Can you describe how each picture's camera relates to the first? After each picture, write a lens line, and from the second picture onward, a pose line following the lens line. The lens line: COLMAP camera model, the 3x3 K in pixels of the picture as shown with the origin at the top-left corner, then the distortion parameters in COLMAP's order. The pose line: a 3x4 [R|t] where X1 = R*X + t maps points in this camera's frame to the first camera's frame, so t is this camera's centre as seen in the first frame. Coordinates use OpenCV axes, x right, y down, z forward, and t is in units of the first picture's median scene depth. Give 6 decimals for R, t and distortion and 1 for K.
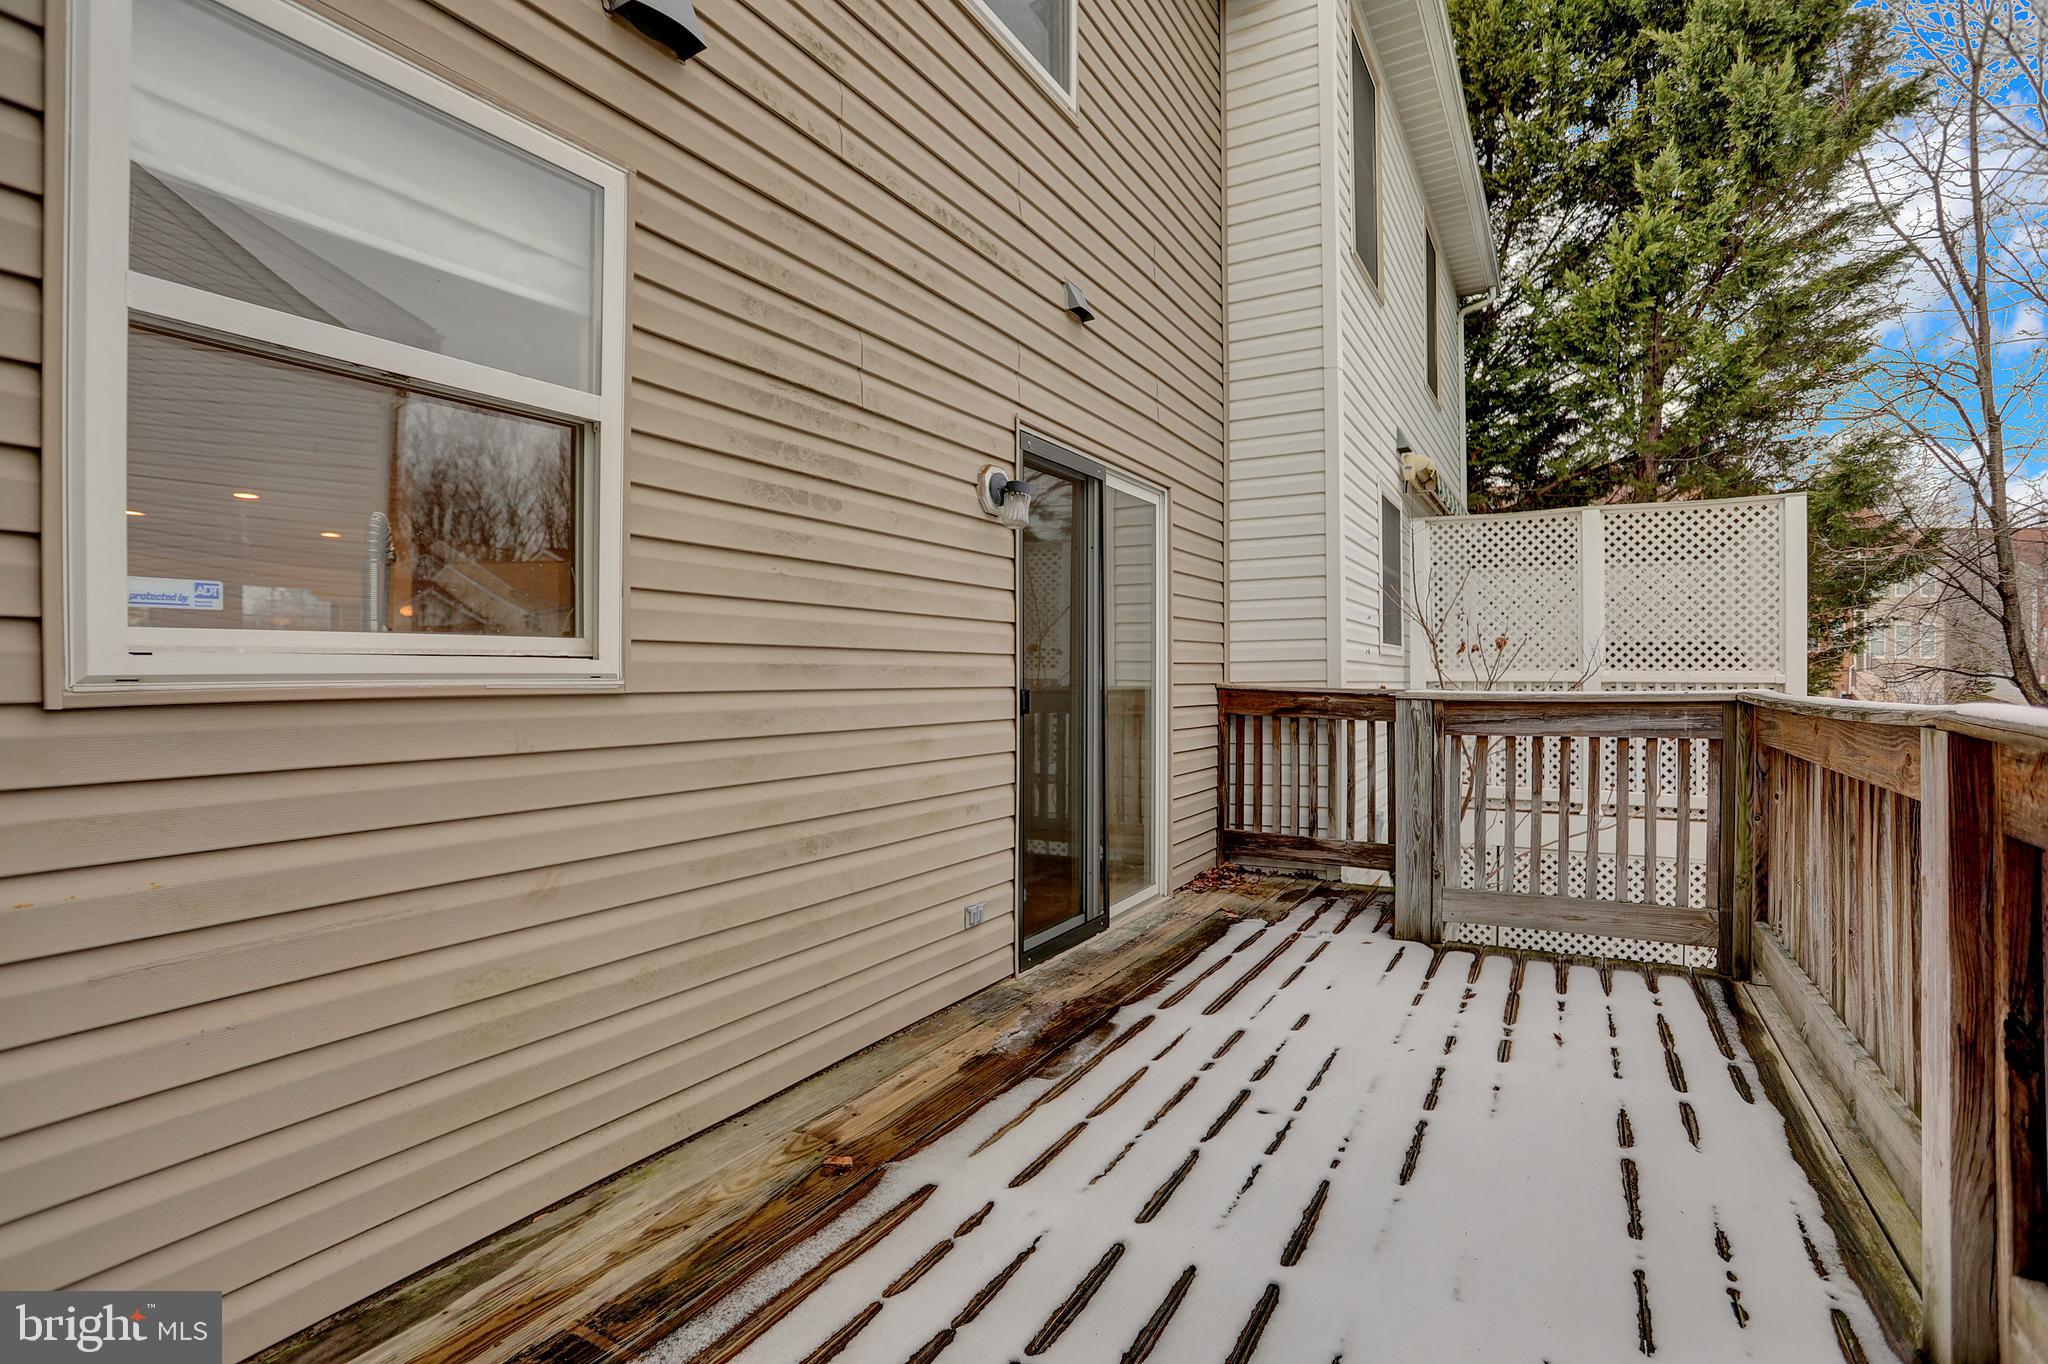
lens RADIAL K [[985.8, 0, 1028.4], [0, 985.8, 679.3], [0, 0, 1]] dist [-0.079175, 0.033480]
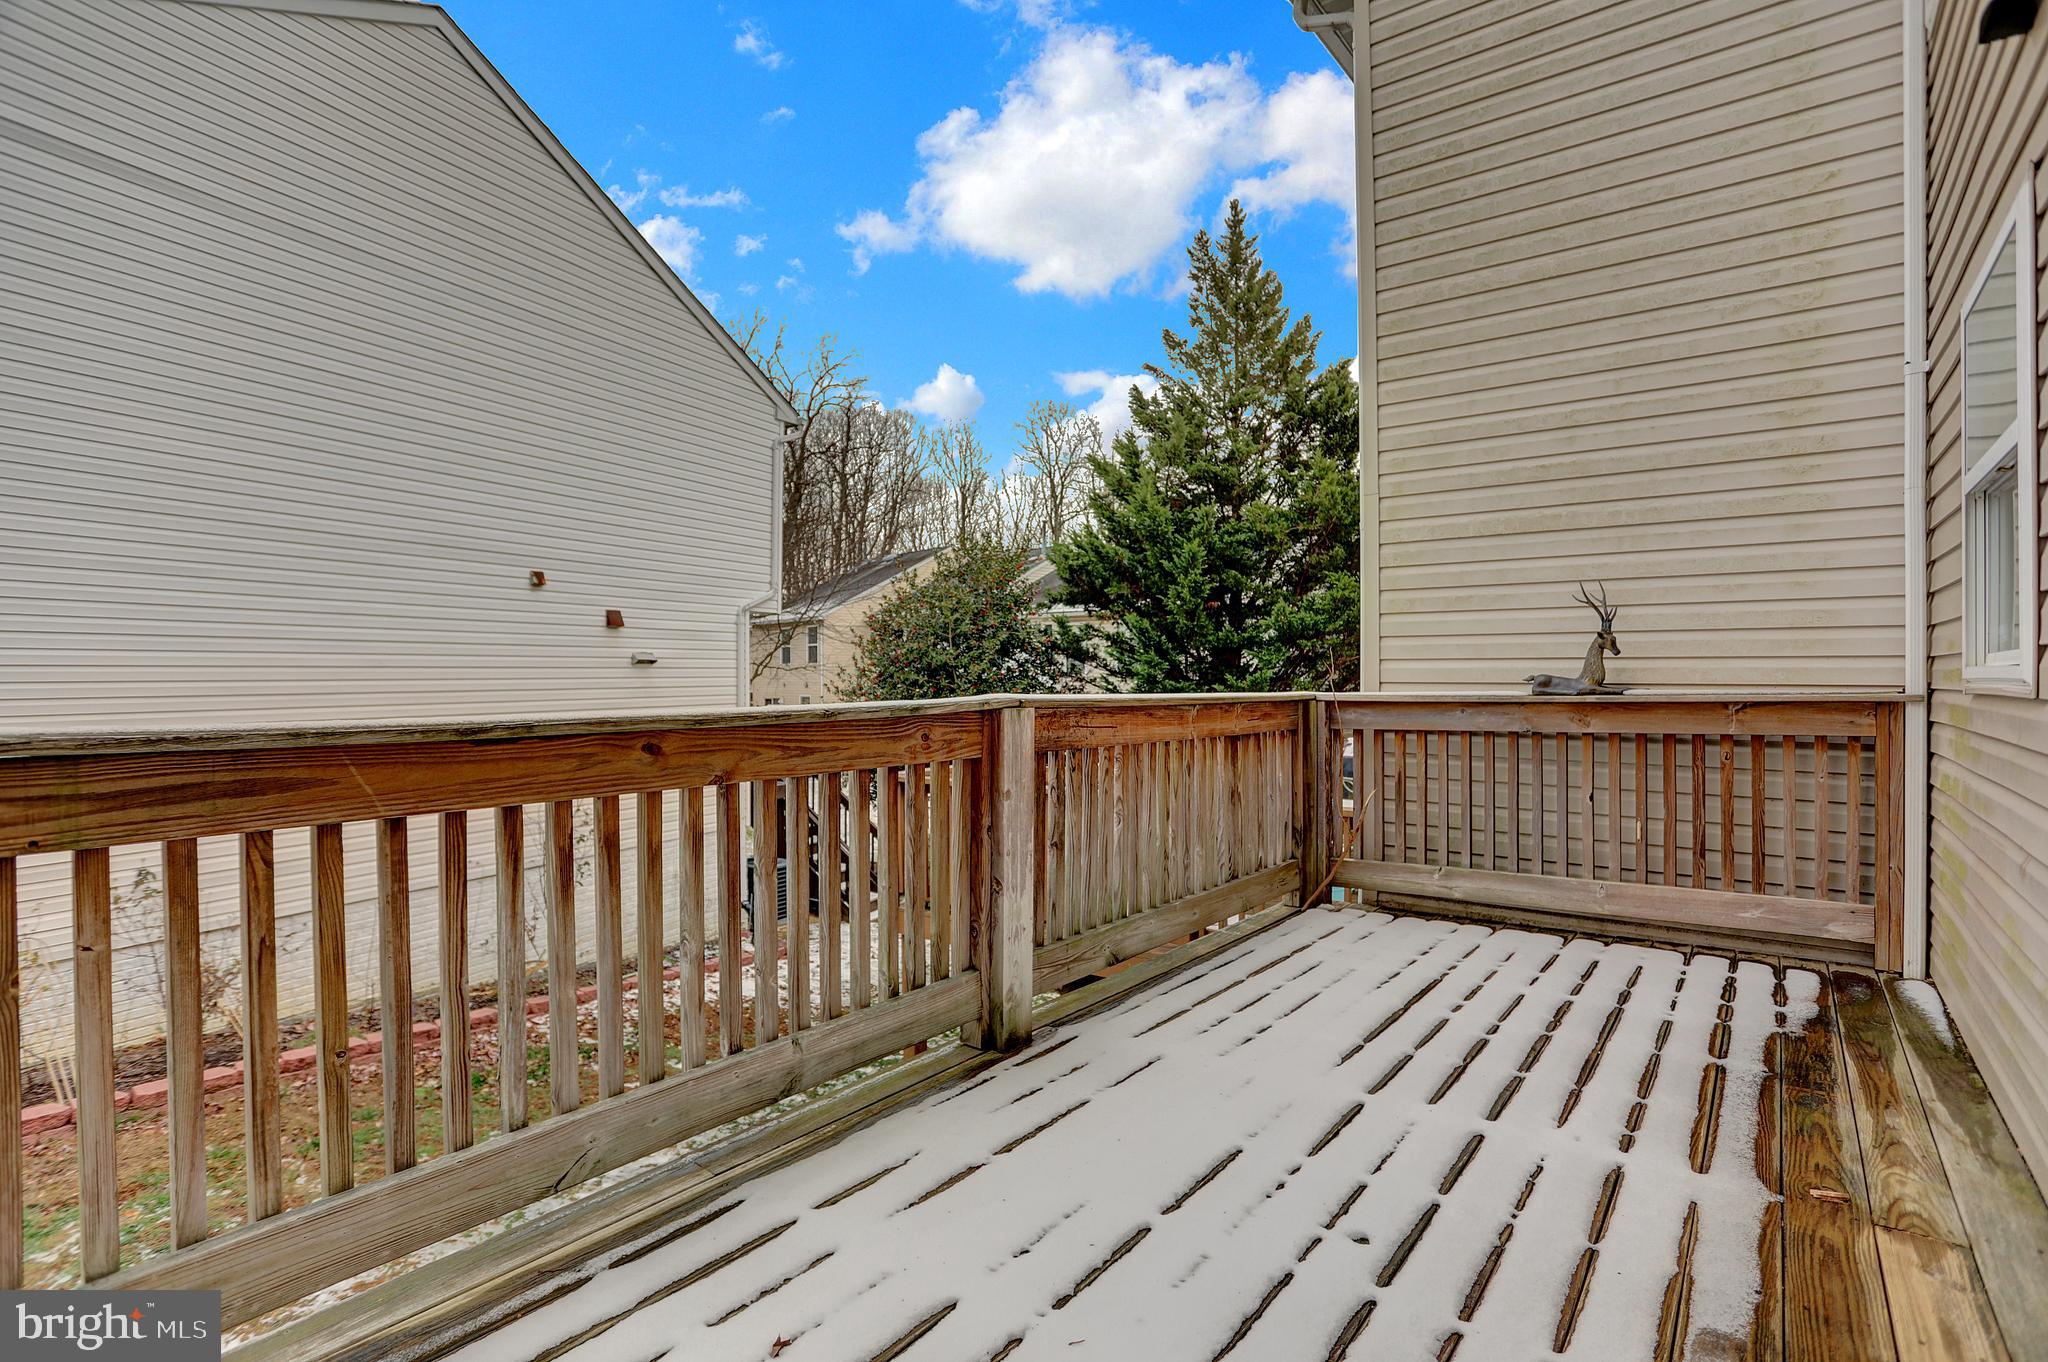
lens RADIAL K [[985.8, 0, 1028.4], [0, 985.8, 678.3], [0, 0, 1]] dist [-0.079175, 0.033480]
pose [[-0.989647, 0.003597, 0.143477, 0.411202], [0.004180, 0.999984, 0.003765, -0.009446], [-0.143461, 0.004325, -0.989646, 1.866266]]
